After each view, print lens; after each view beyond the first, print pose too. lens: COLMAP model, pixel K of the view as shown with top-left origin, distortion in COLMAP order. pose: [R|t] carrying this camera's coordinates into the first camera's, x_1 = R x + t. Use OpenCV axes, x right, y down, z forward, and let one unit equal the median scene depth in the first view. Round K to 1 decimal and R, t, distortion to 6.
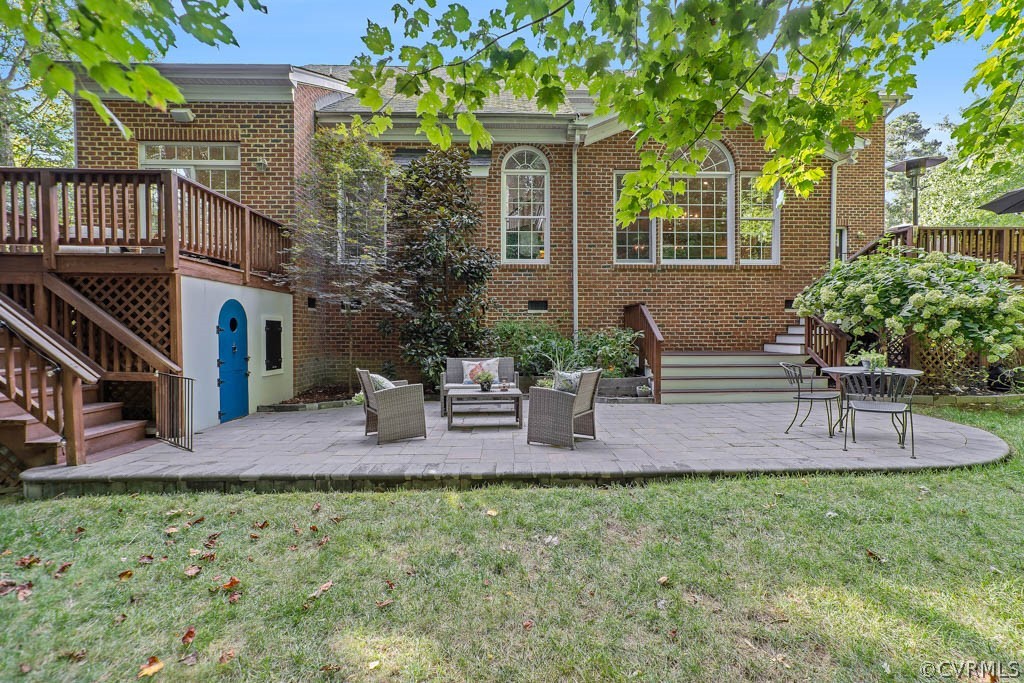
lens RADIAL K [[470.8, 0, 512.6], [0, 470.8, 334.6], [0, 0, 1]] dist [-0.020243, 0.020333]
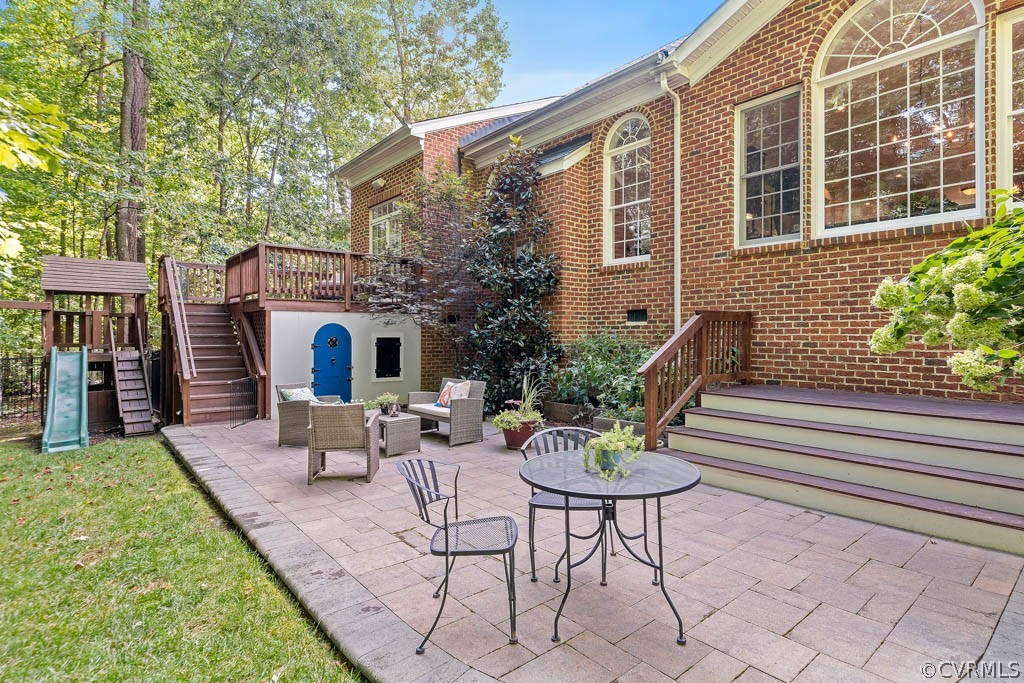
lens RADIAL K [[513.6, 0, 514.5], [0, 513.6, 327.0], [0, 0, 1]] dist [-0.000446, 0.000067]
pose [[0.630438, -0.007687, -0.776201, 0.582590], [-0.002914, 0.999920, -0.012270, -0.032471], [0.776234, 0.009997, 0.630366, 0.315052]]
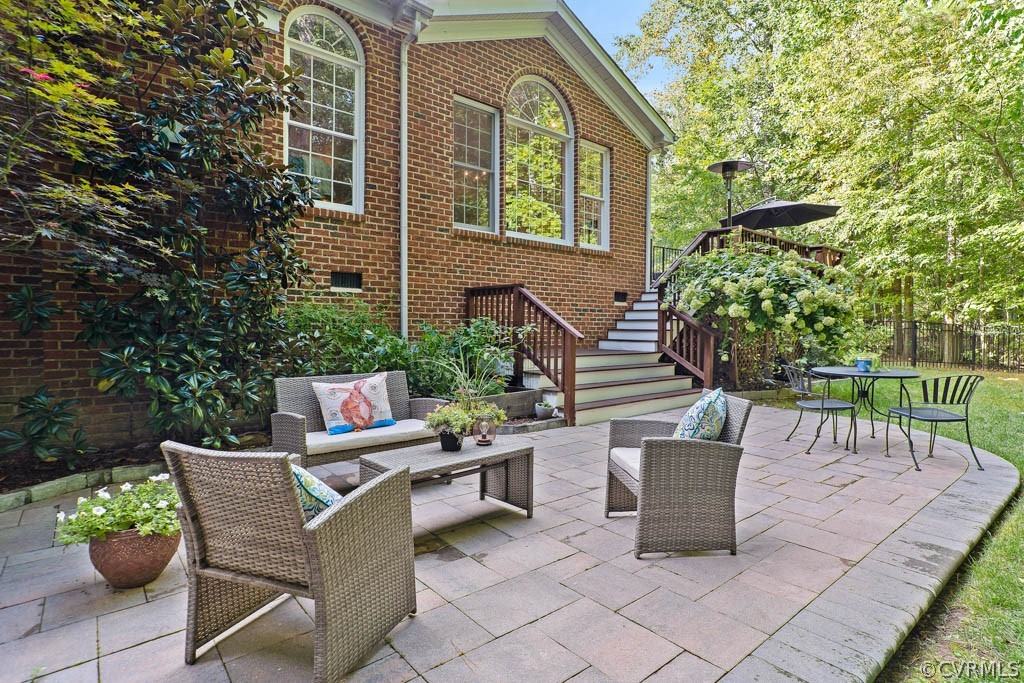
lens RADIAL K [[519.5, 0, 512.5], [0, 519.5, 334.9], [0, 0, 1]] dist [-0.012426, 0.000748]
pose [[0.782007, -0.000288, 0.623269, -0.197484], [-0.006940, 0.999934, 0.009171, 0.001415], [-0.623230, -0.011497, 0.781954, 0.341392]]
